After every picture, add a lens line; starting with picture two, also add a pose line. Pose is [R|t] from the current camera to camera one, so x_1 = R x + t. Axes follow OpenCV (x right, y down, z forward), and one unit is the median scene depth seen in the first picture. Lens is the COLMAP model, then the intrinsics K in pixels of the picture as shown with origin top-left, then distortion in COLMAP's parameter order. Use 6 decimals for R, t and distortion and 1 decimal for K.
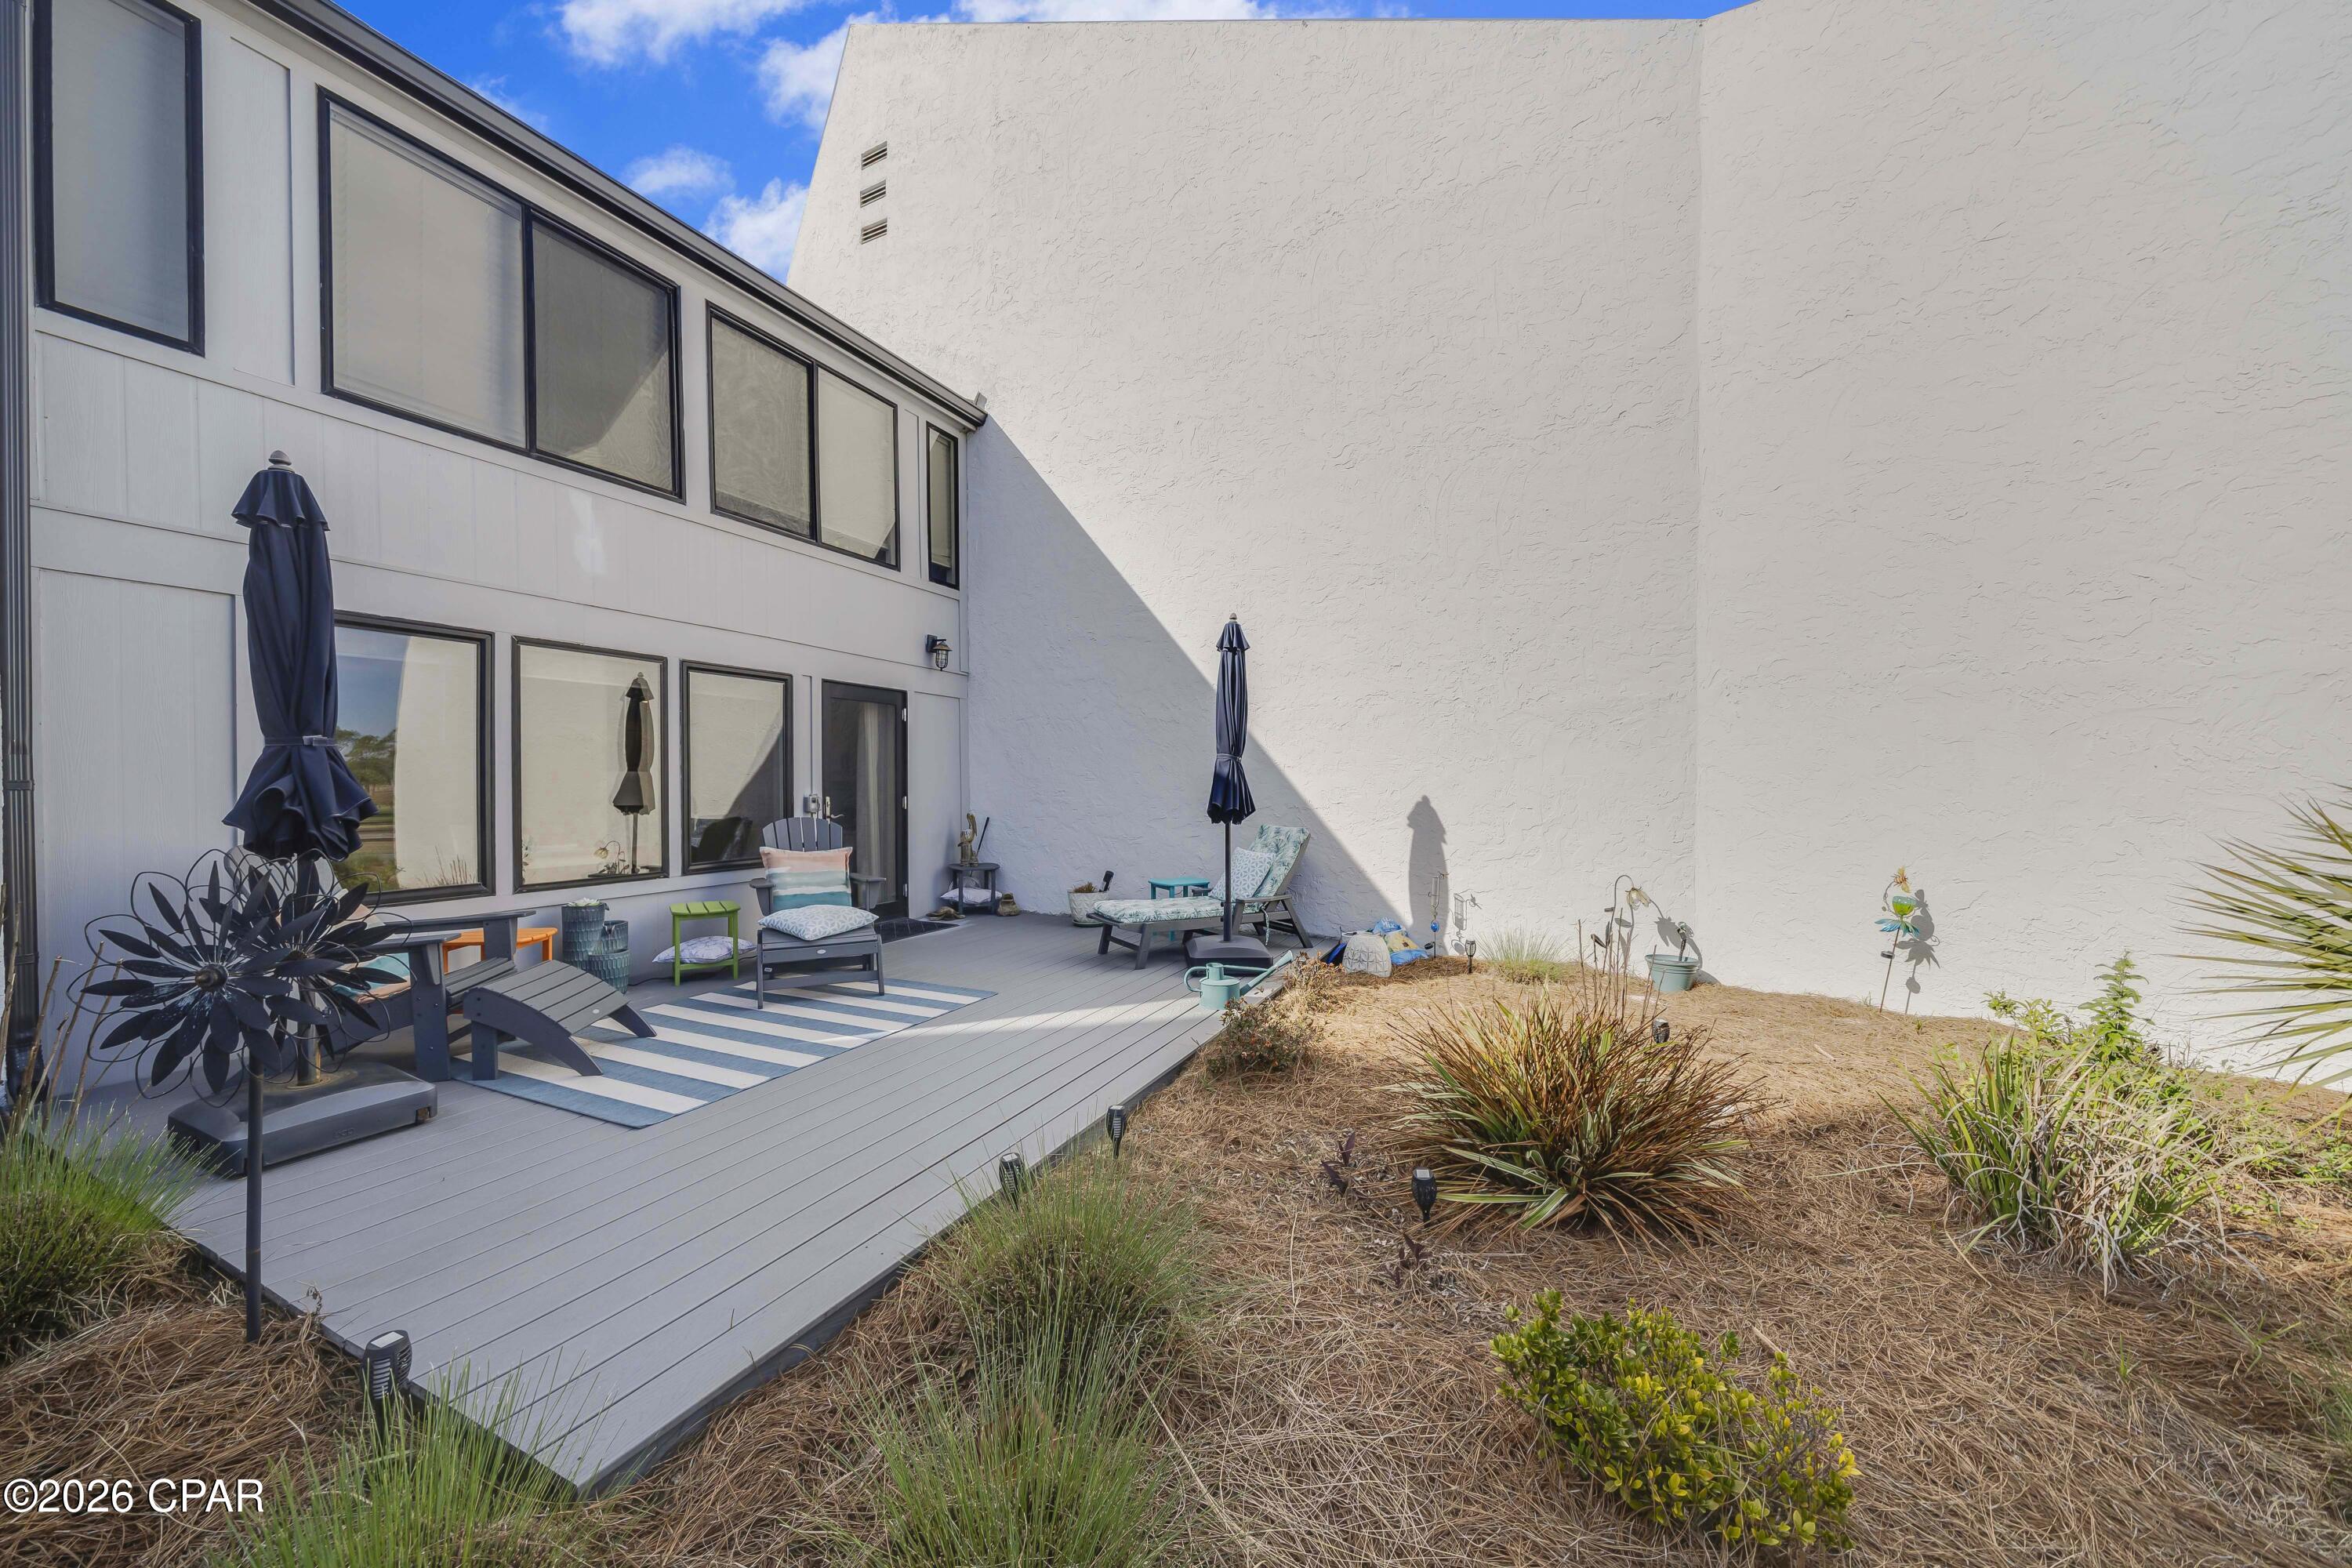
lens RADIAL K [[819.3, 0, 1171.3], [0, 819.3, 785.1], [0, 0, 1]] dist [-0.006371, -0.000088]
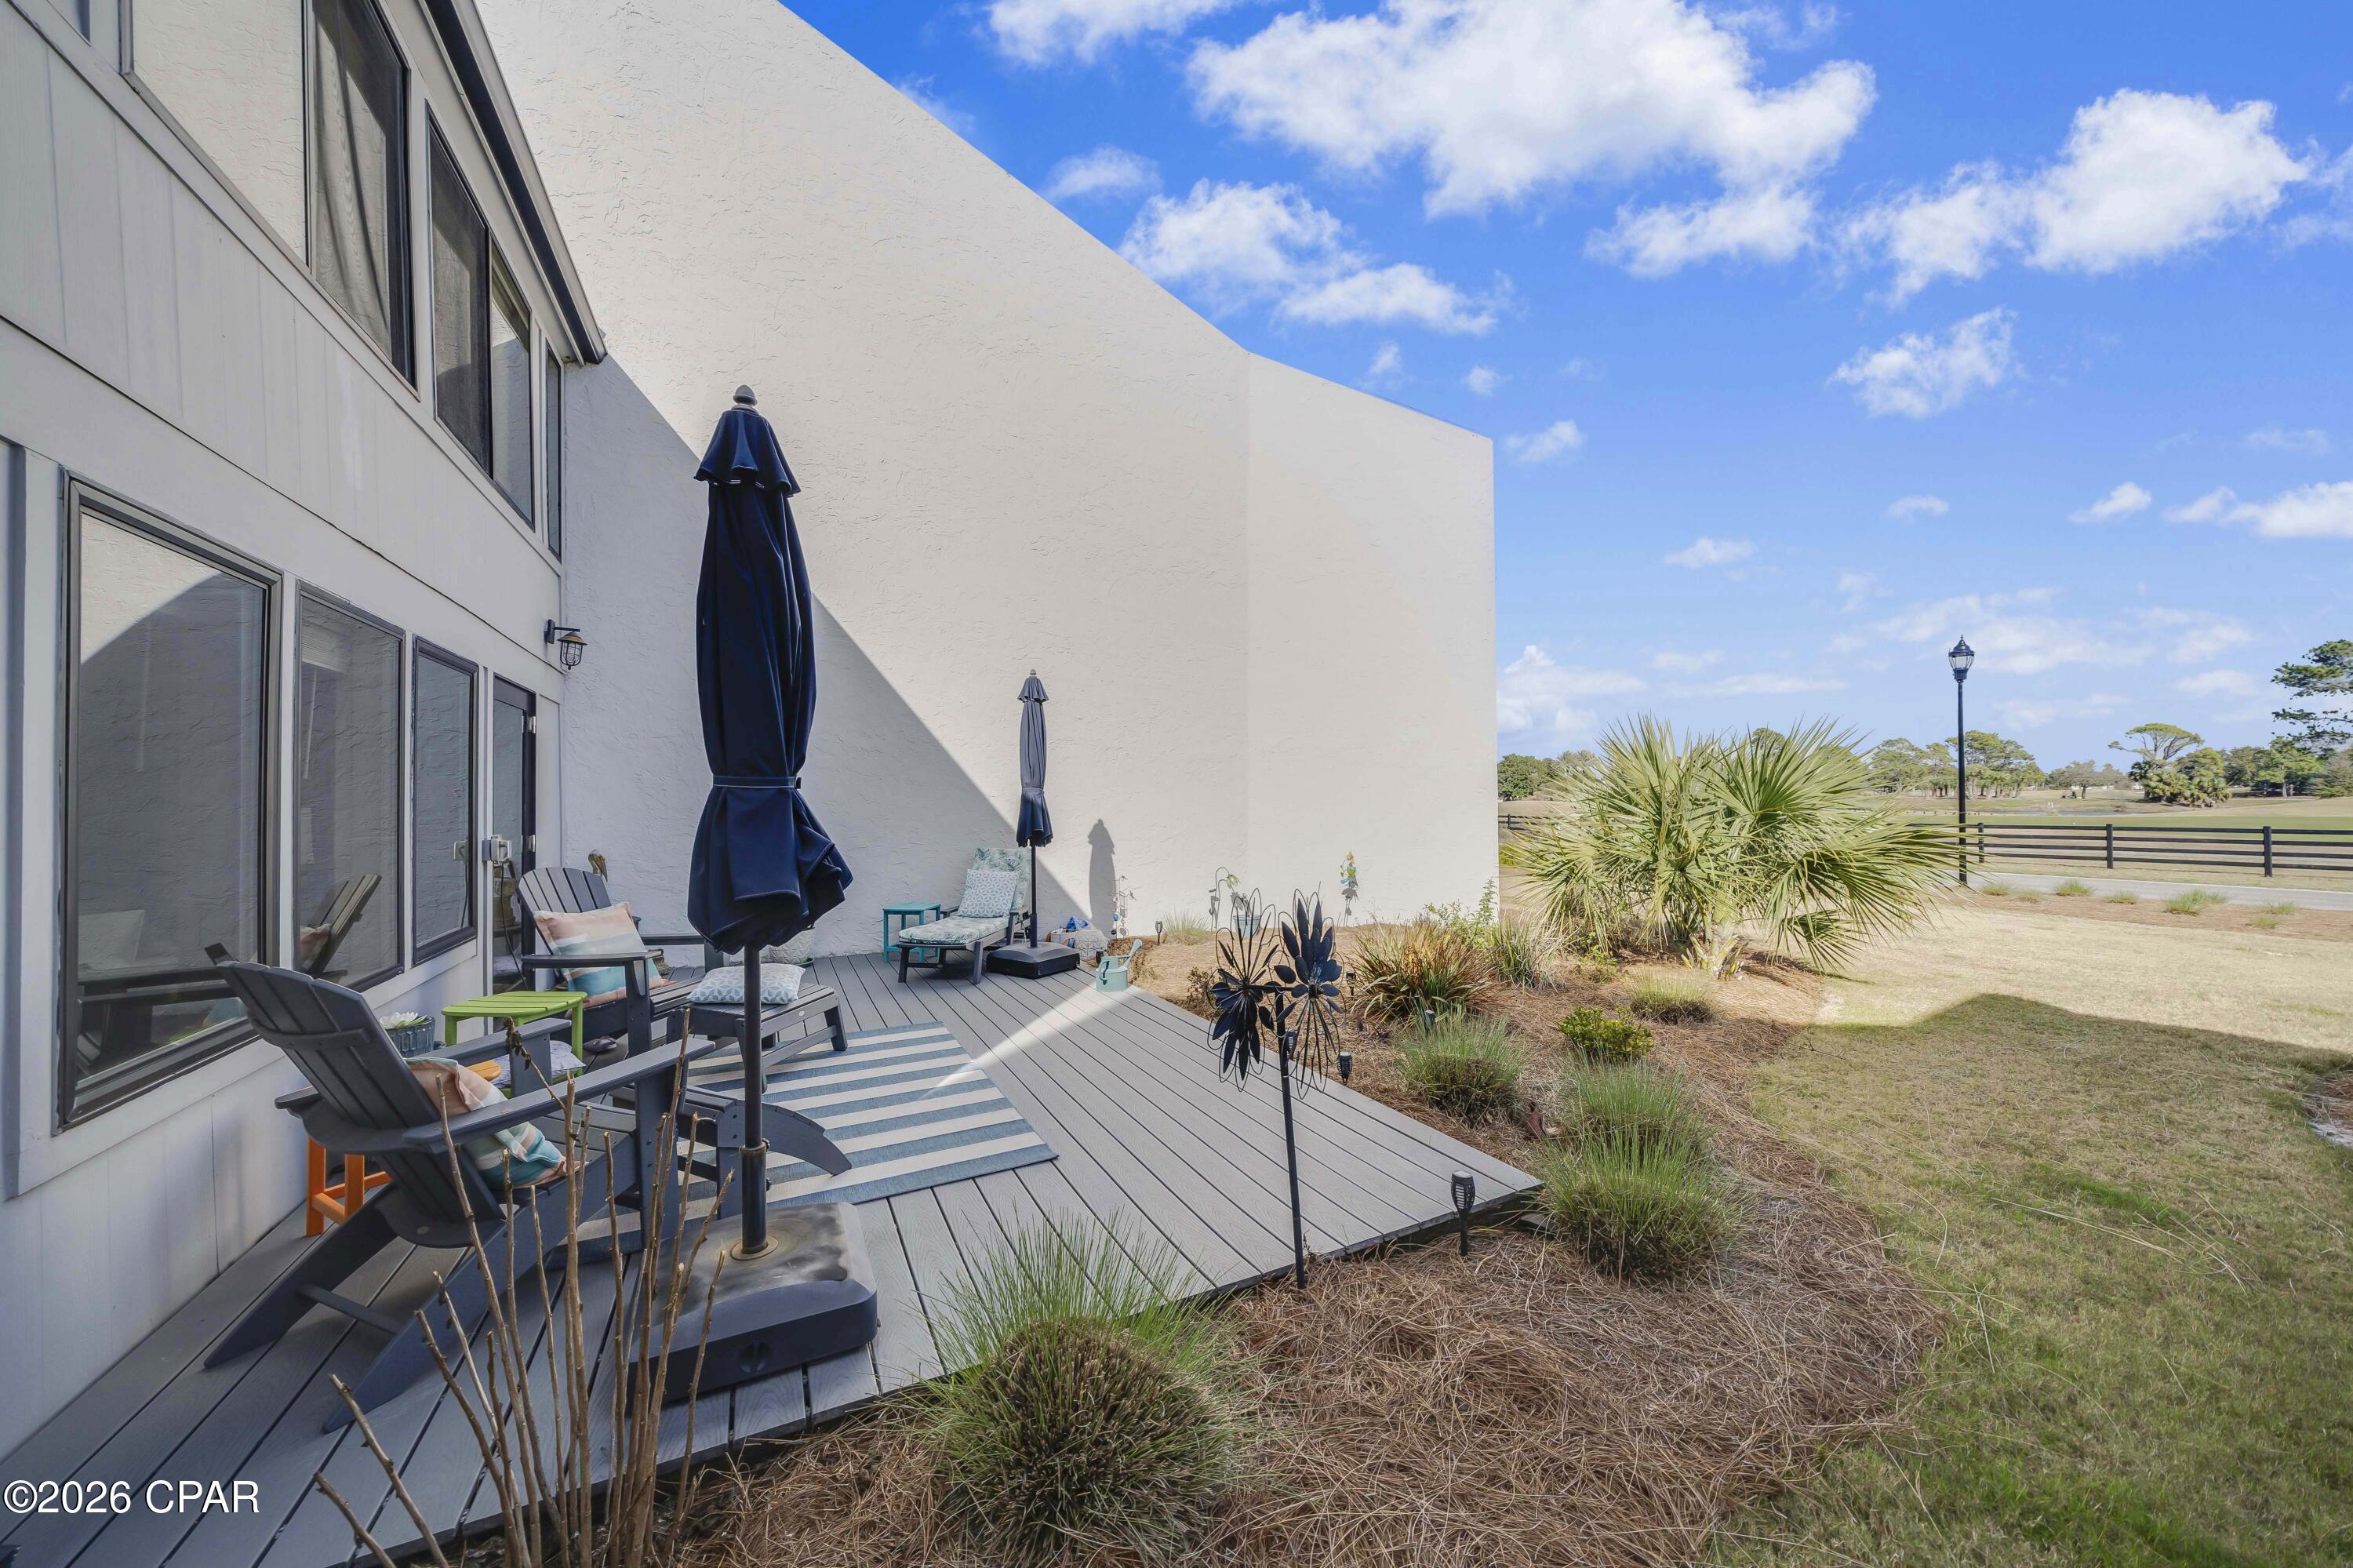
lens RADIAL K [[819.7, 0, 1171.8], [0, 819.7, 785.1], [0, 0, 1]] dist [-0.006371, -0.000088]
pose [[0.596753, 0.012105, 0.802334, -0.687663], [0.004429, 0.999821, -0.018379, -0.018197], [-0.802413, 0.014521, 0.596593, 0.119654]]
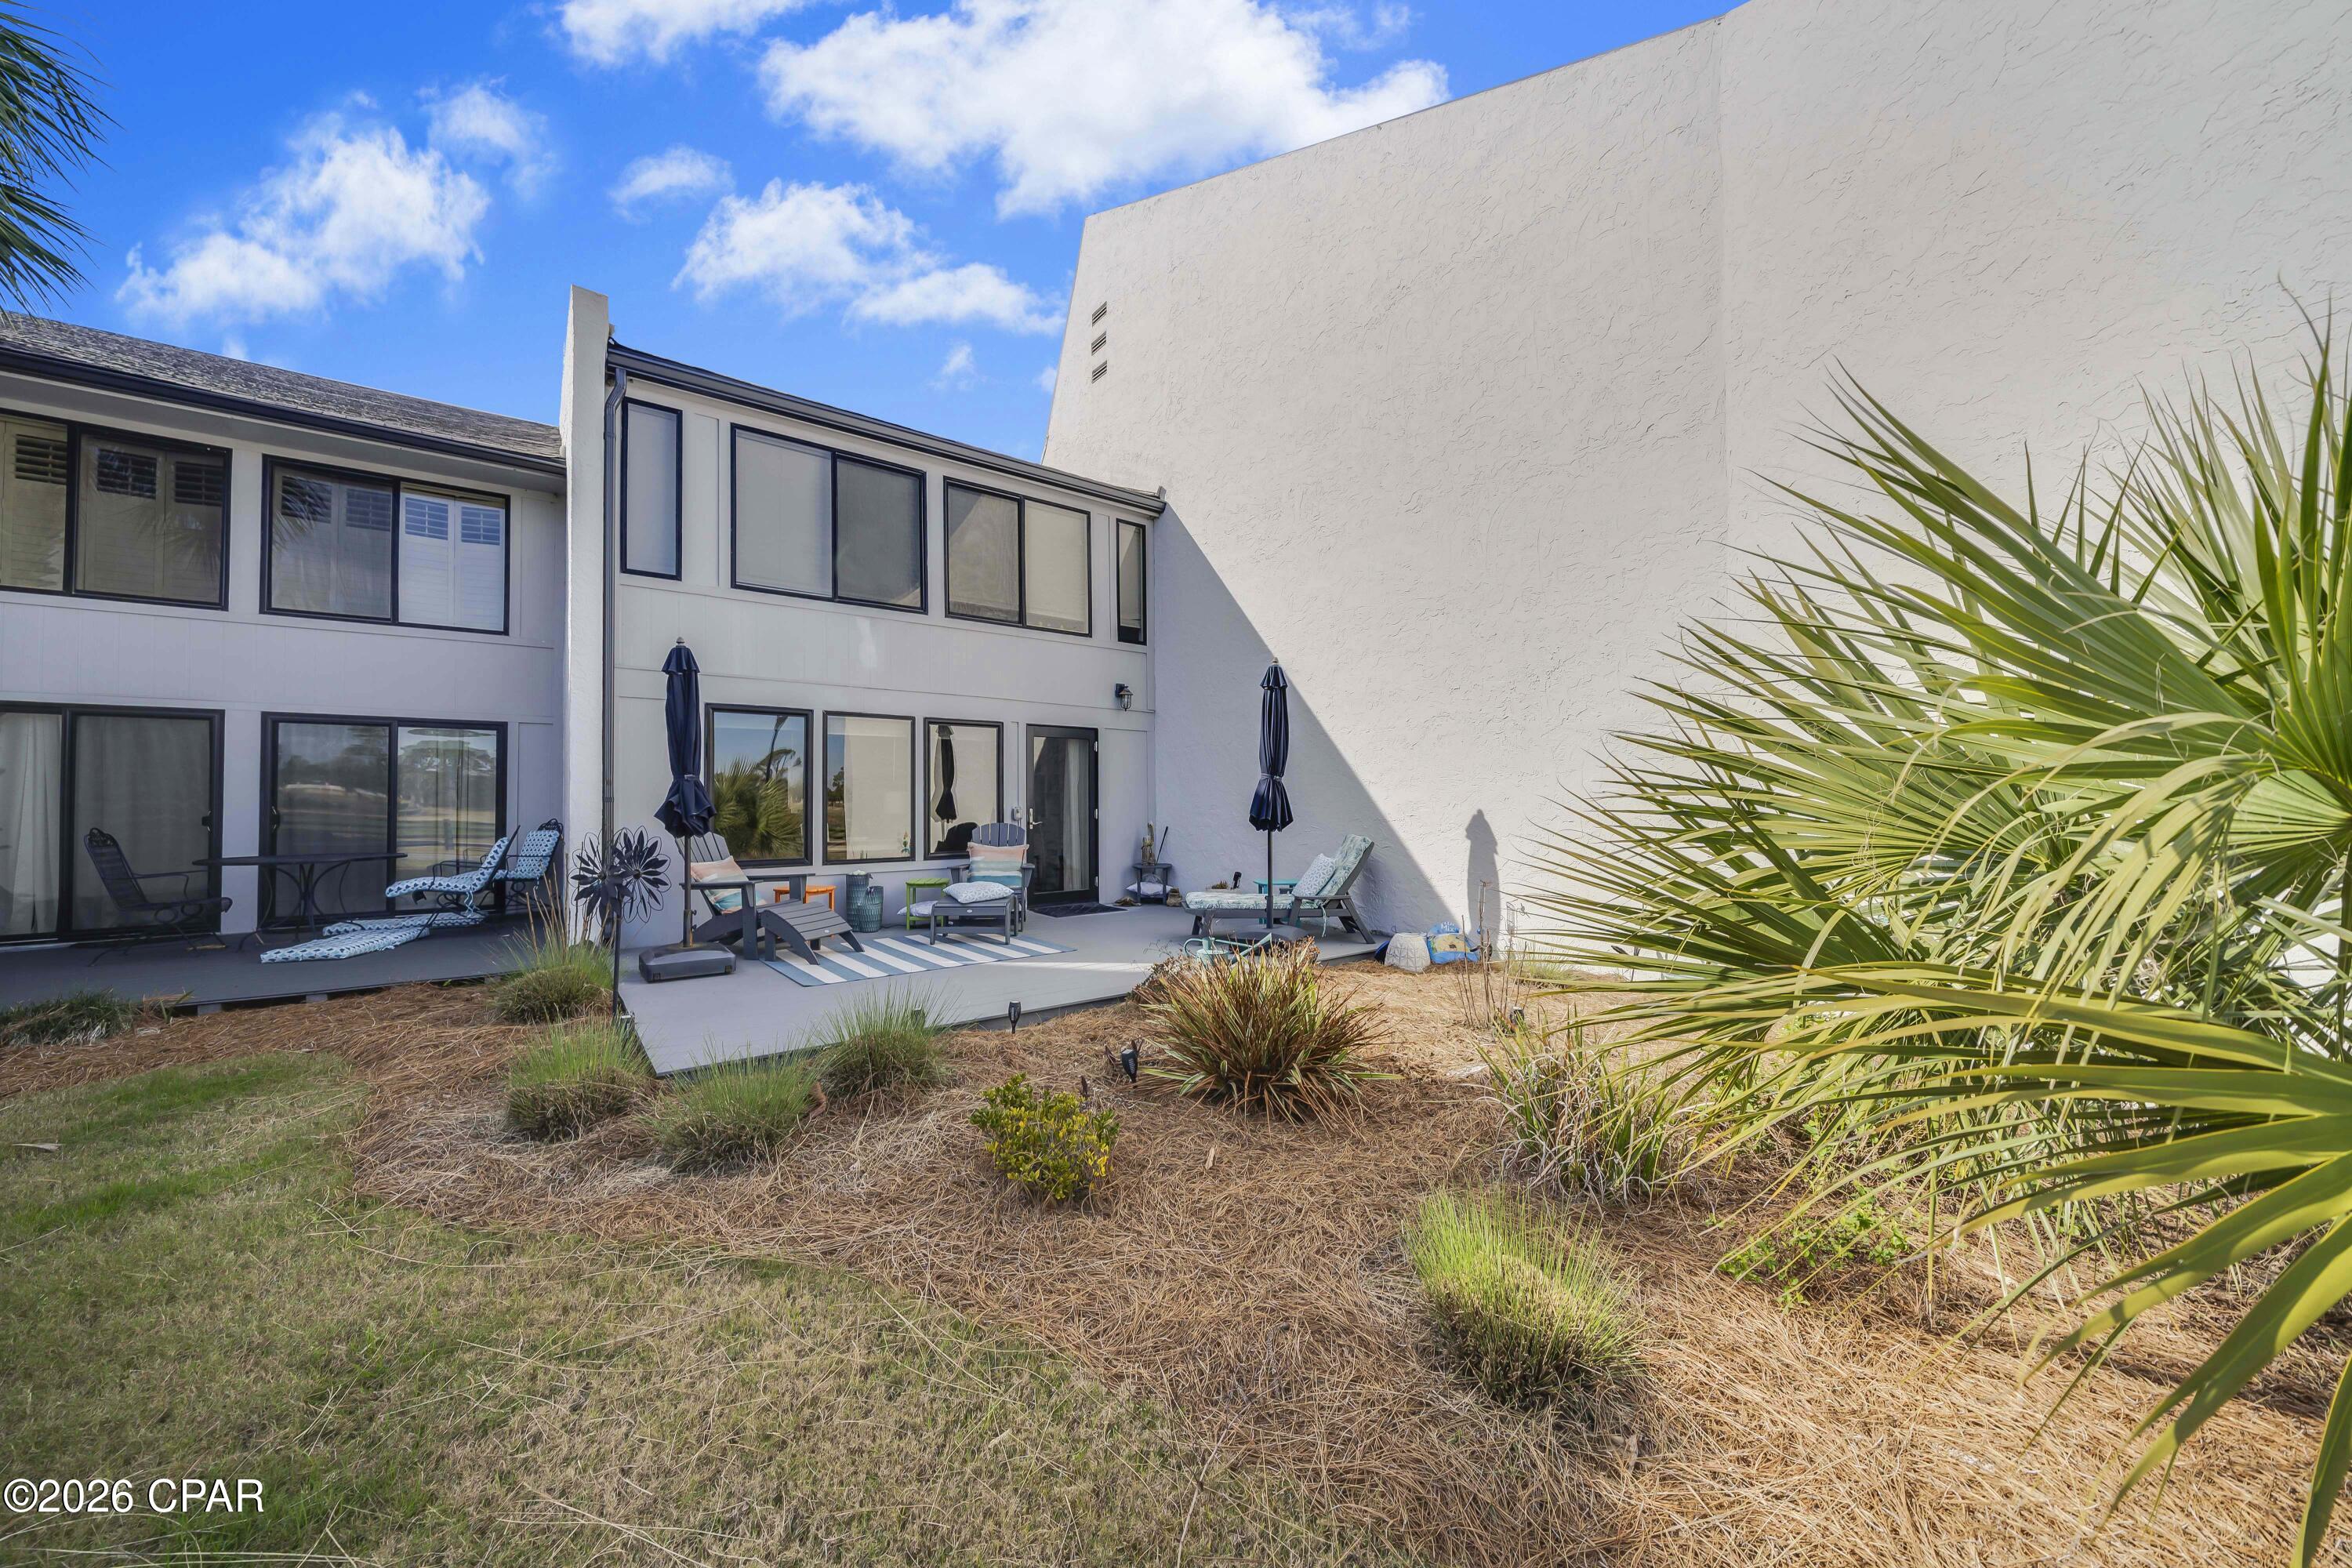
lens RADIAL K [[819.3, 0, 1171.3], [0, 819.3, 785.1], [0, 0, 1]] dist [-0.006371, -0.000088]
pose [[0.896954, -0.010783, -0.441992, 0.425144], [0.001364, 0.999765, -0.021622, 0.004538], [0.442122, 0.018791, 0.896758, -0.137363]]
